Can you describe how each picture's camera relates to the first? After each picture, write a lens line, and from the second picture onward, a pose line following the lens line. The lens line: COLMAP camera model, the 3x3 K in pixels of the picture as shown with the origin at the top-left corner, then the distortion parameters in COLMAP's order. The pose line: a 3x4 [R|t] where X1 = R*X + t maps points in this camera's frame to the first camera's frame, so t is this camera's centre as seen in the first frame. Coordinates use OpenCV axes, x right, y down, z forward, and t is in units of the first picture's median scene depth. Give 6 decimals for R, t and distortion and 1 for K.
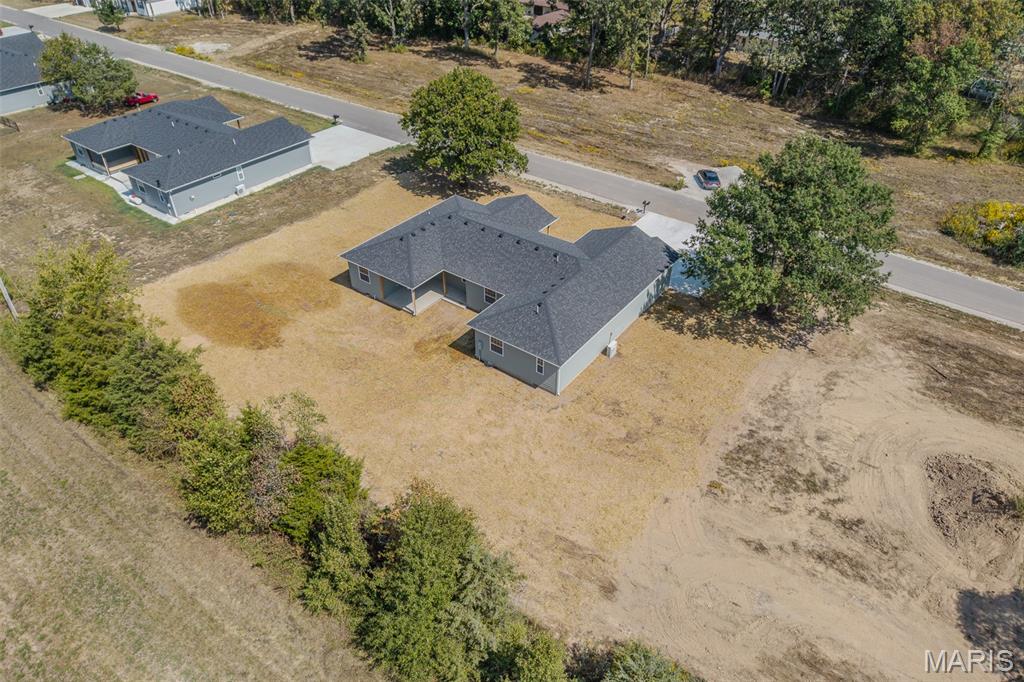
lens RADIAL K [[677.7, 0, 512.0], [0, 677.7, 341.0], [0, 0, 1]] dist [0.047866, -0.050061]
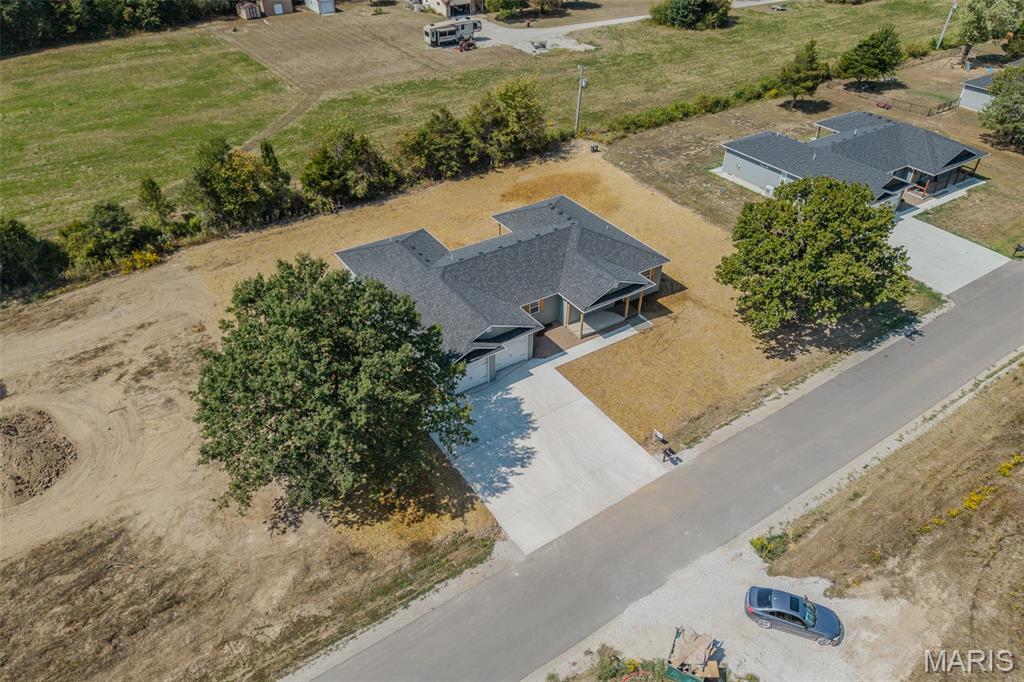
lens RADIAL K [[690.2, 0, 524.8], [0, 690.2, 364.6], [0, 0, 1]] dist [0.007853, 0.002448]
pose [[-0.341287, 0.572521, -0.745481, 0.660796], [-0.573261, 0.501749, 0.647781, -0.572110], [0.744913, 0.648435, 0.156964, 0.775896]]
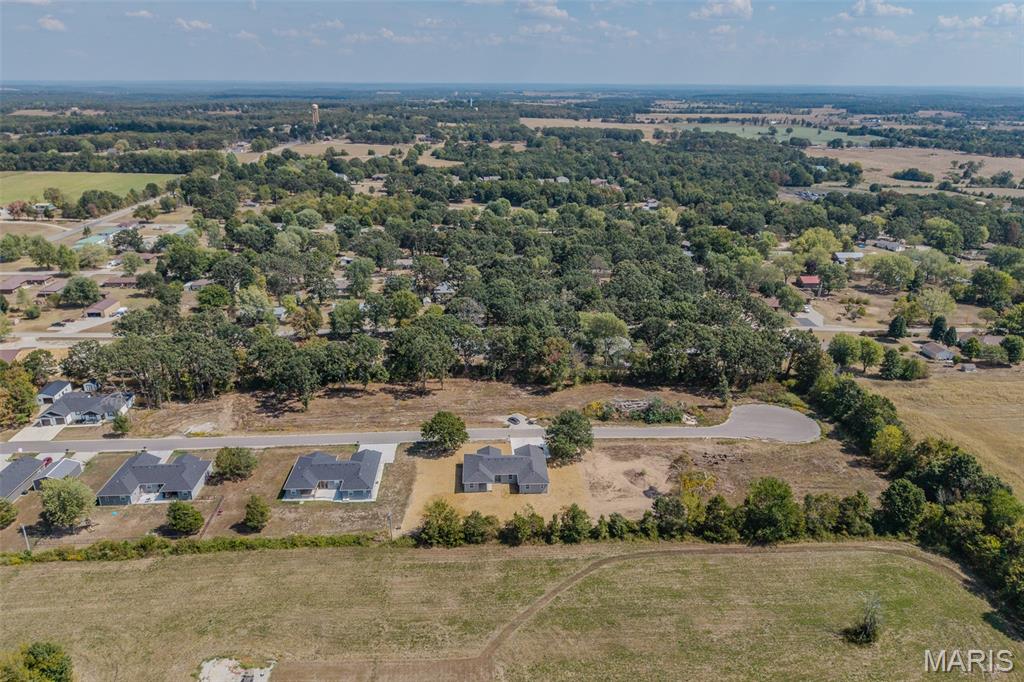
lens RADIAL K [[653.9, 0, 514.1], [0, 653.9, 348.8], [0, 0, 1]] dist [0.035945, -0.004901]
pose [[0.775420, -0.232448, 0.587105, -1.381710], [0.380943, 0.913728, -0.141365, -0.141170], [-0.503594, 0.333271, 0.797072, -1.413239]]
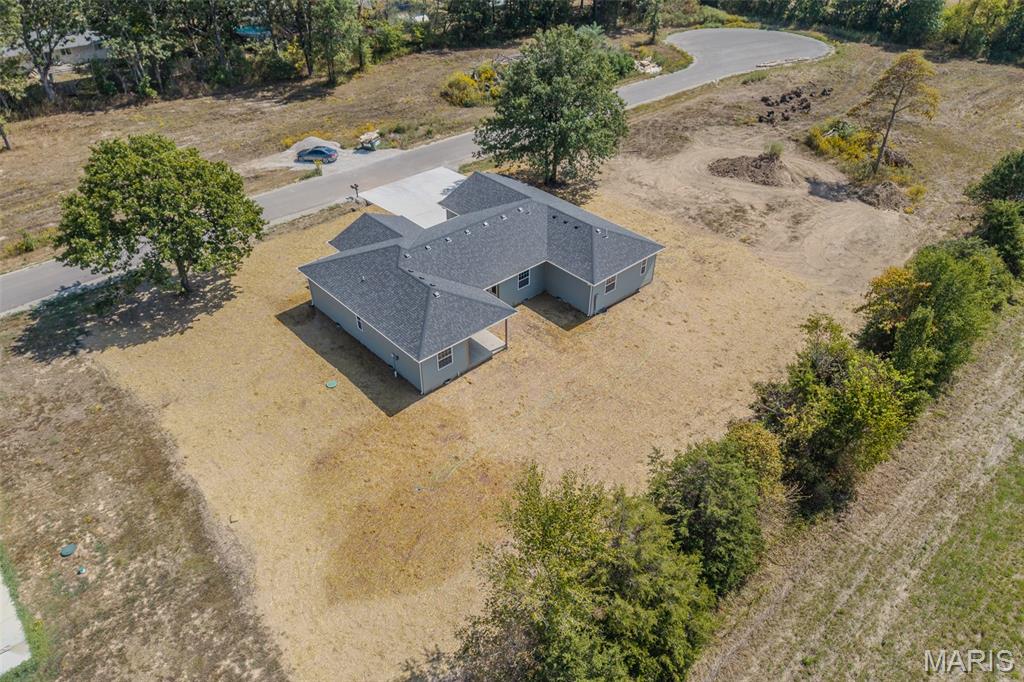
lens RADIAL K [[677.7, 0, 512.0], [0, 677.7, 341.0], [0, 0, 1]] dist [0.047866, -0.050061]
pose [[0.204236, -0.595833, 0.776705, -0.636881], [0.588805, 0.708630, 0.388783, -0.296042], [-0.782046, 0.377924, 0.495558, 0.446999]]
